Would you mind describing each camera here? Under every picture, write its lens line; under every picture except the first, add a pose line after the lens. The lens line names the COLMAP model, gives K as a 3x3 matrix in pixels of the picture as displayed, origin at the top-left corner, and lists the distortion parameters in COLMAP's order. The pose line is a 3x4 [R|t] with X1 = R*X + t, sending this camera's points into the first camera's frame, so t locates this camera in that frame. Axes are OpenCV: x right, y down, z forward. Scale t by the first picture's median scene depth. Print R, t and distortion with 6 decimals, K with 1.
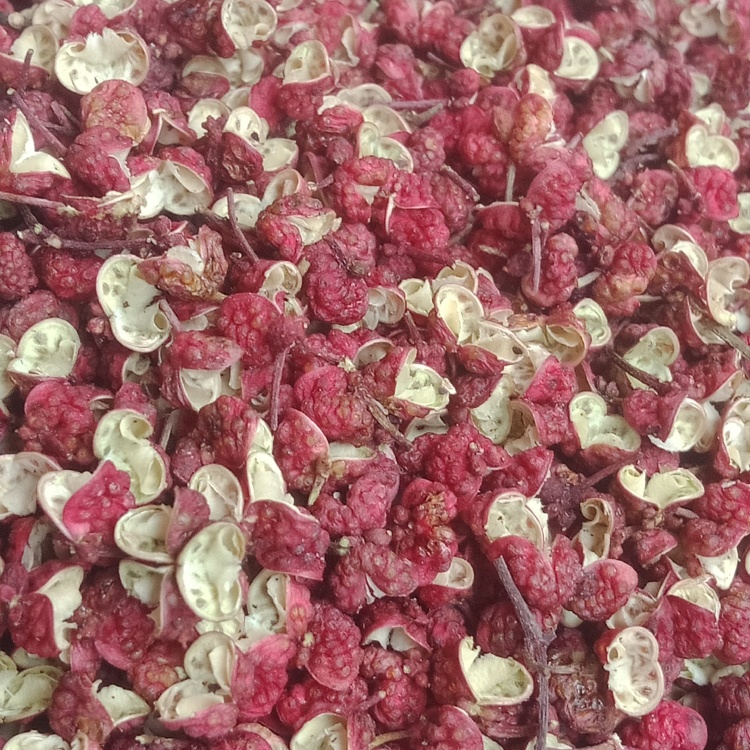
lens RADIAL K [[4777.8, 0, 375.3], [0, 4777.8, 375.2], [0, 0, 1]] dist [0.482670, 0.000000]
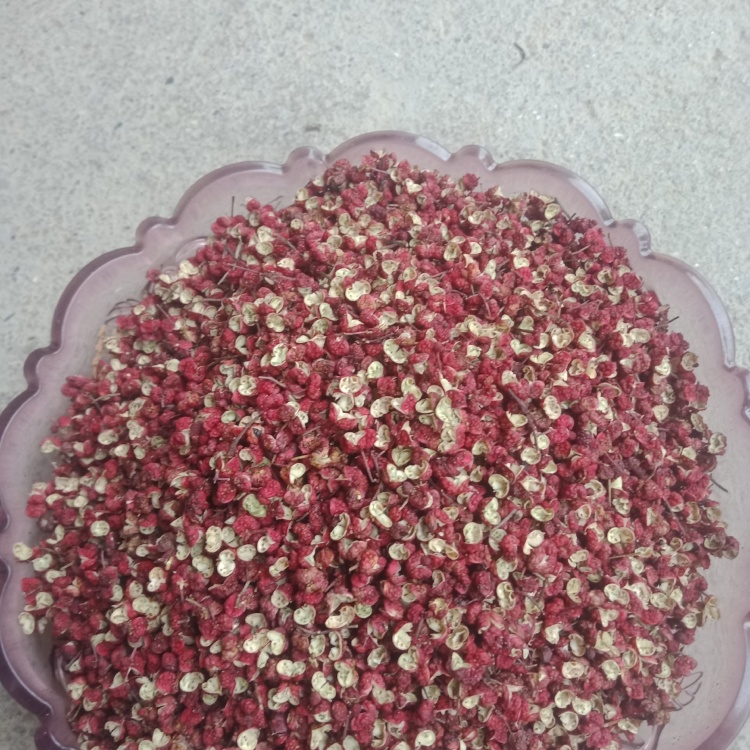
lens RADIAL K [[4777.8, 0, 374.8], [0, 4777.8, 374.9], [0, 0, 1]] dist [0.482670, 0.000000]
pose [[0.952484, -0.291371, 0.088750, -0.385416], [0.291678, 0.956467, 0.009779, -0.036975], [-0.087736, 0.016572, 0.996006, -2.588834]]
